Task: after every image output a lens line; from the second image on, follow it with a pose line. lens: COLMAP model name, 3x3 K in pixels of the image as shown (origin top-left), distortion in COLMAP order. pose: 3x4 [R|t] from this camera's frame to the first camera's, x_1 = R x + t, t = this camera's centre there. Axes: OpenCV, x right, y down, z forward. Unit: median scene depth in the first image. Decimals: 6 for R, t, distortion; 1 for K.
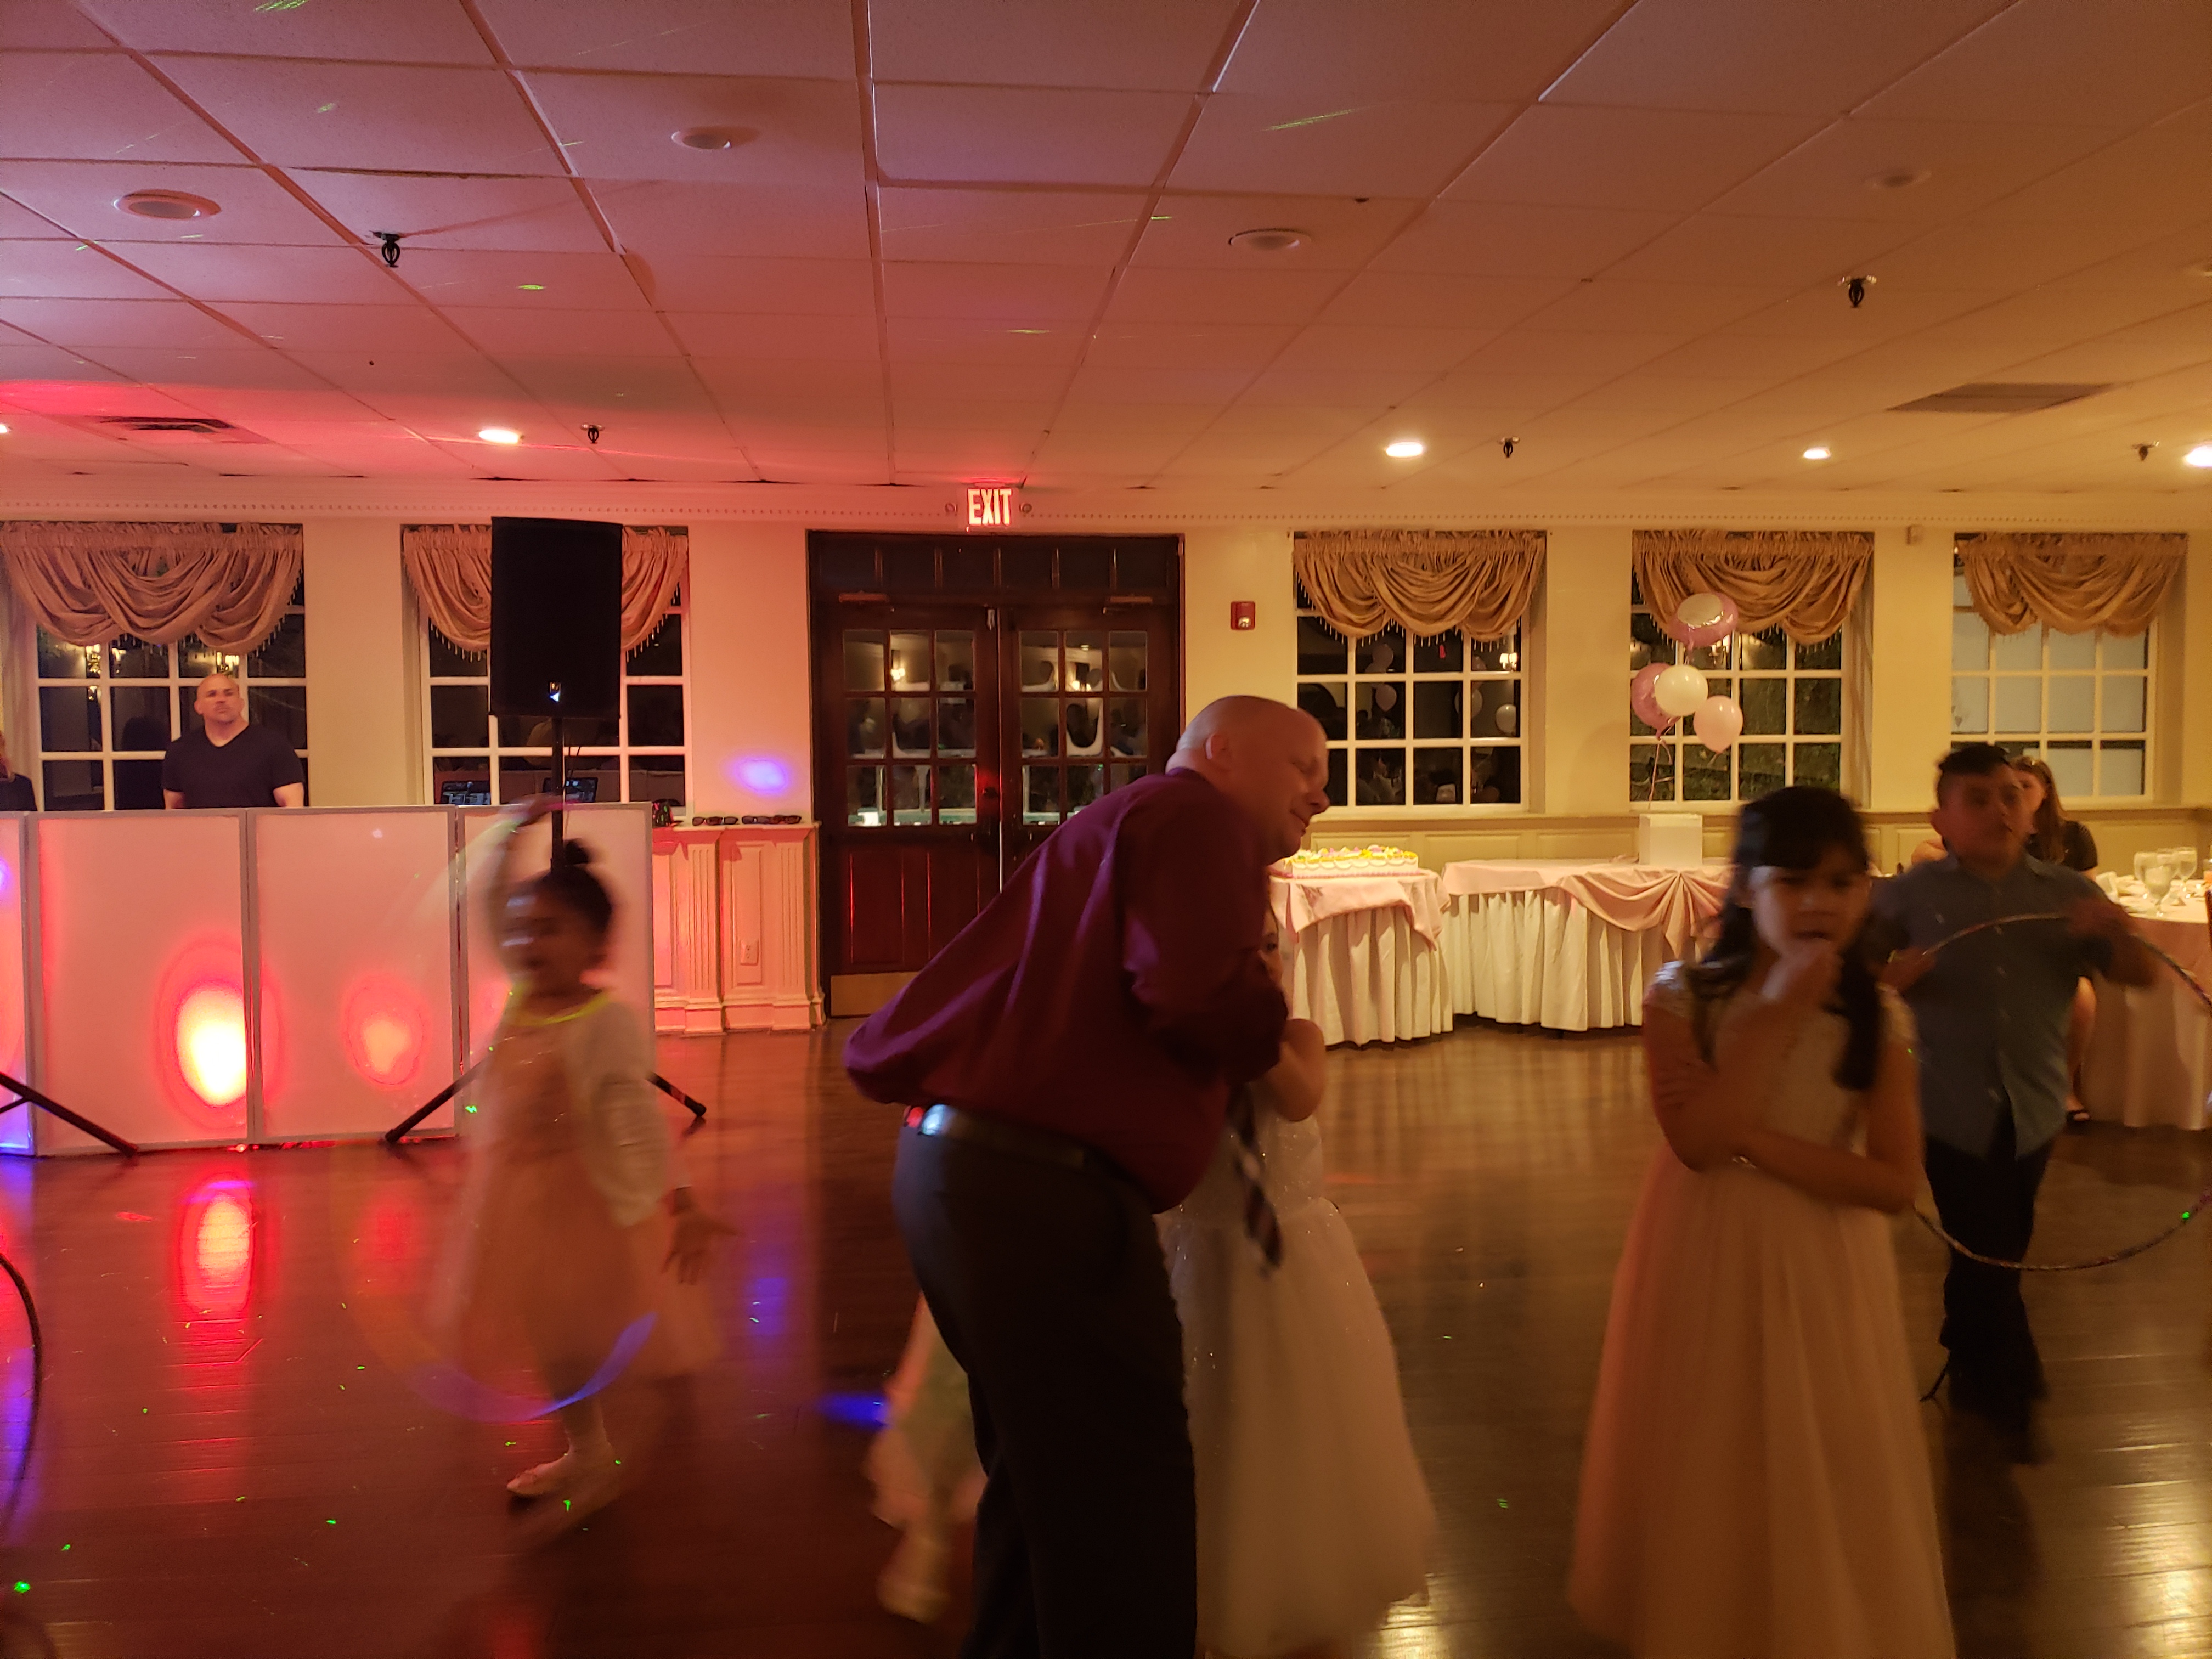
lens RADIAL K [[1764.1, 0, 1107.7], [0, 1764.1, 855.0], [0, 0, 1]] dist [0.057086, -0.062115]
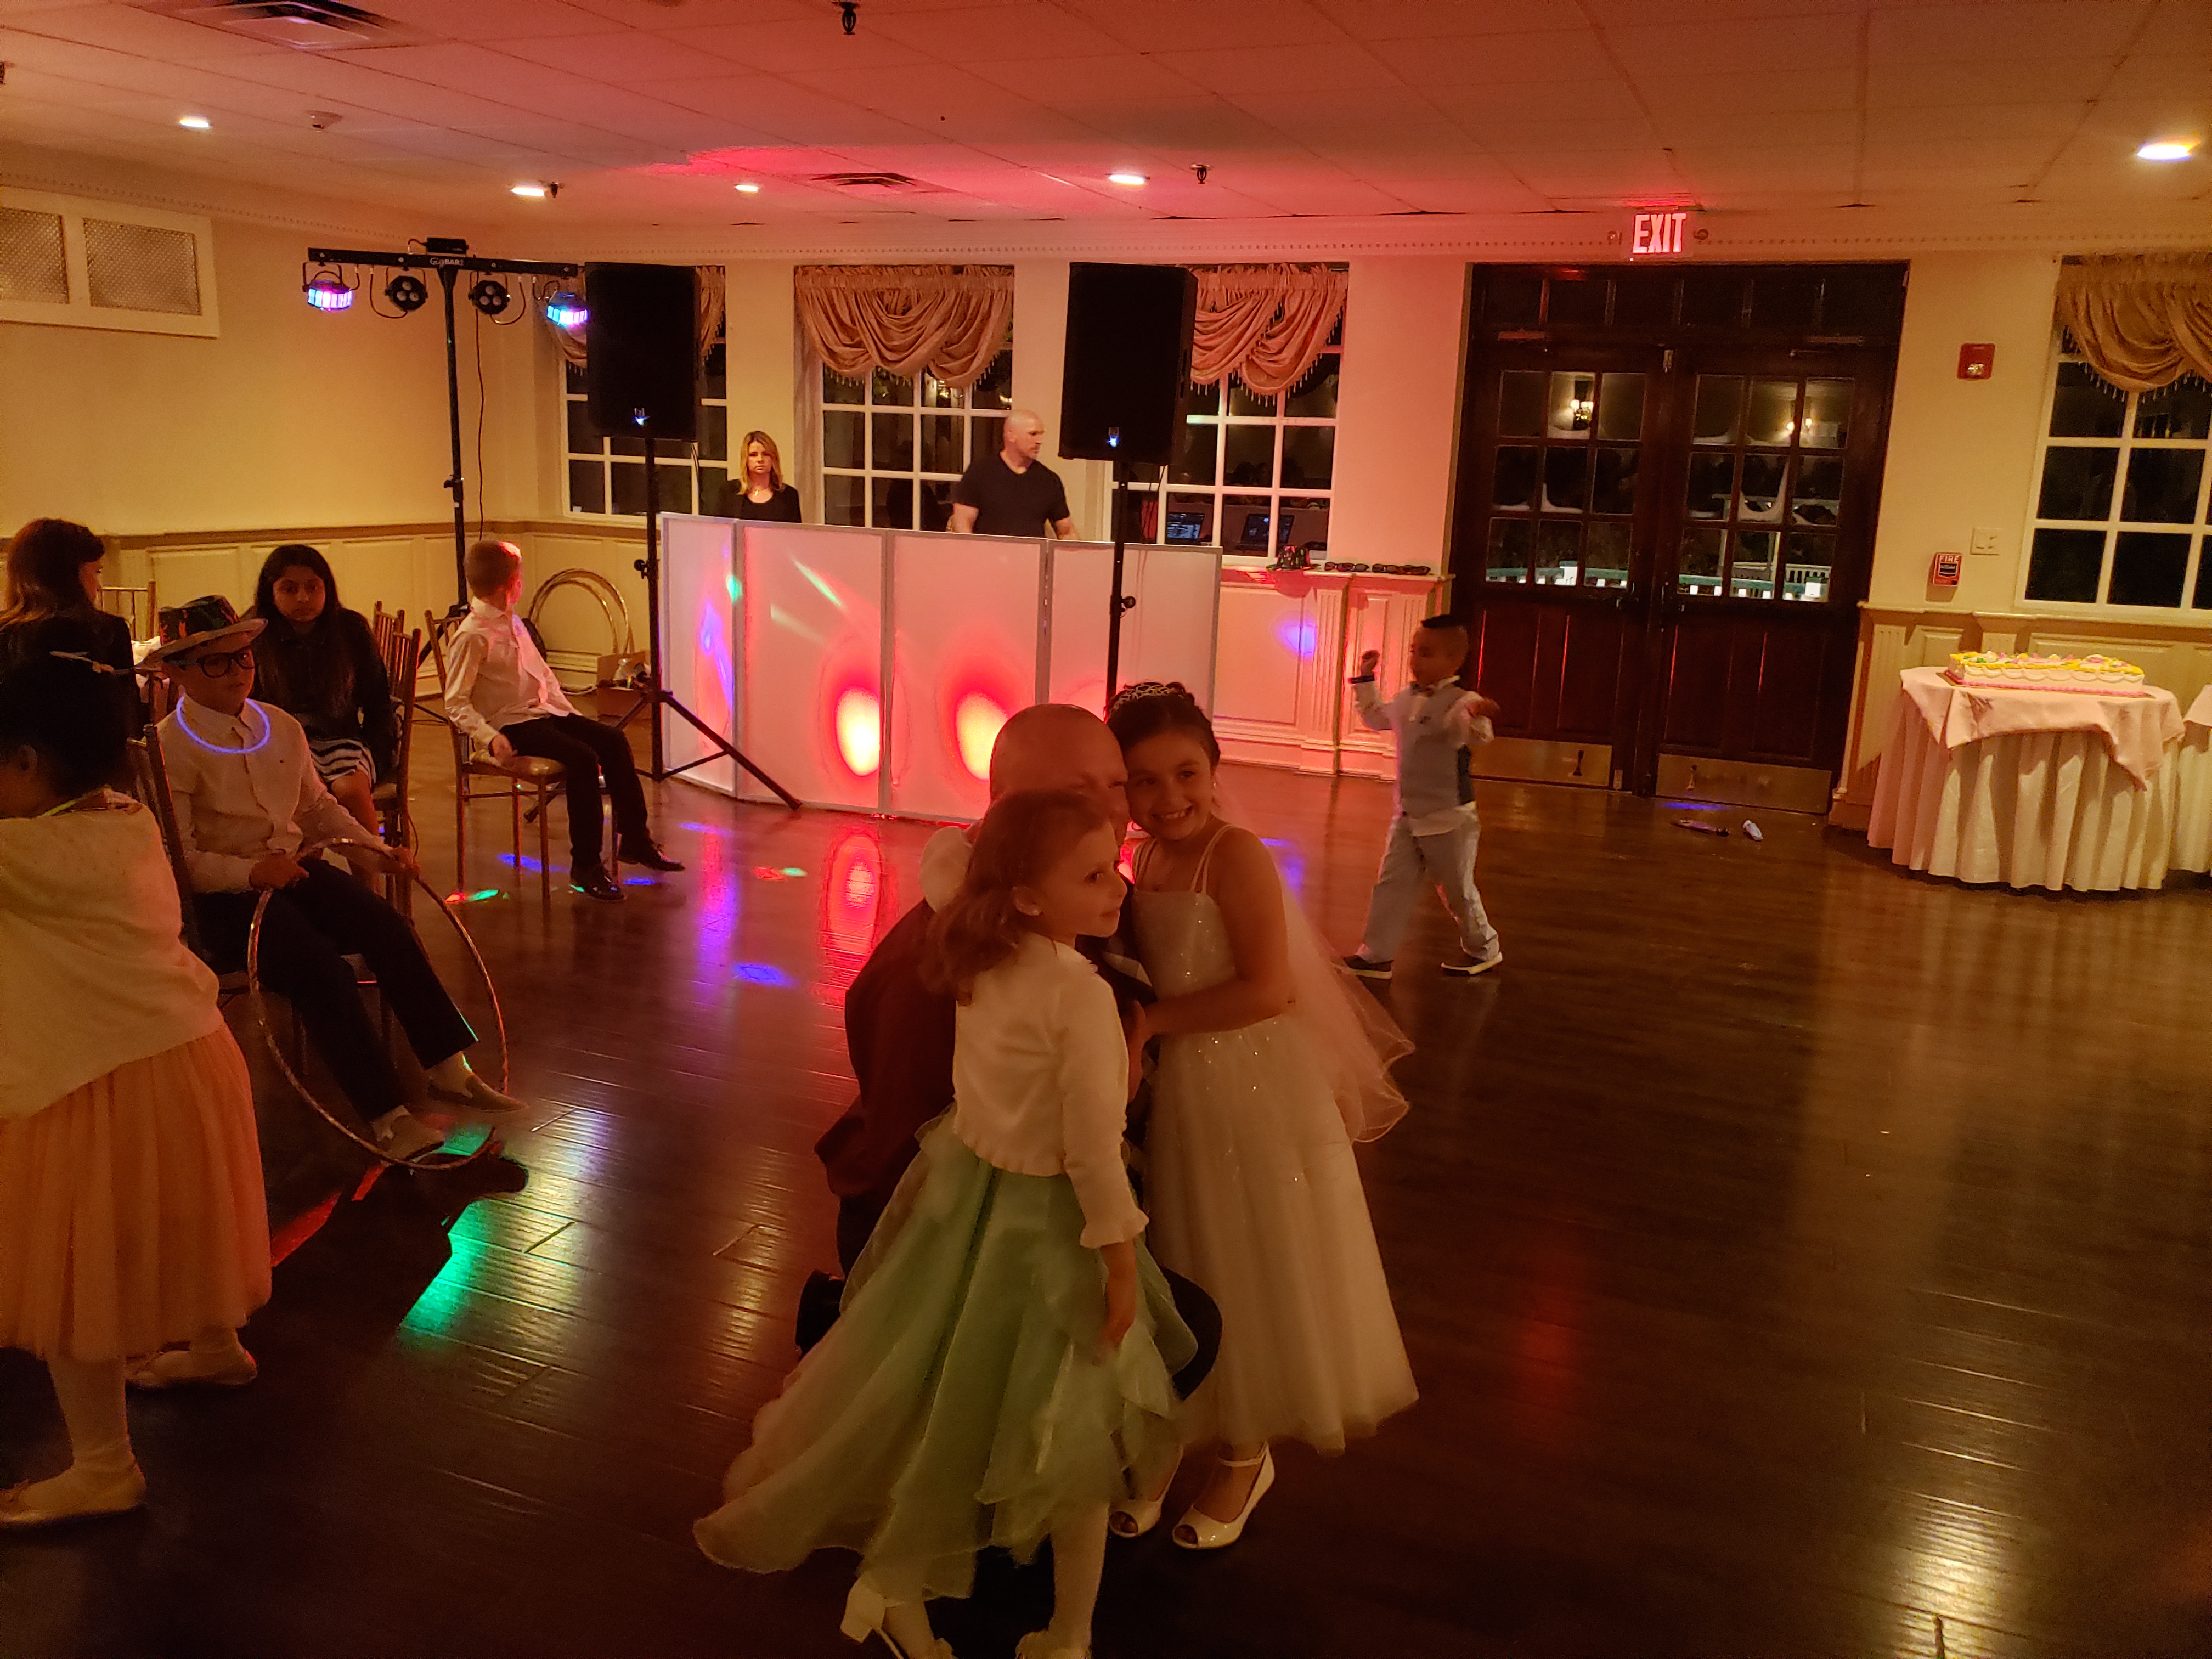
lens RADIAL K [[1817.1, 0, 1120.5], [0, 1817.1, 812.3], [0, 0, 1]] dist [0.041266, -0.027645]
pose [[0.858519, 0.138018, -0.493858, 0.184697], [-0.082938, 0.987790, 0.131880, -0.006979], [0.506030, -0.072262, 0.859483, 0.043533]]
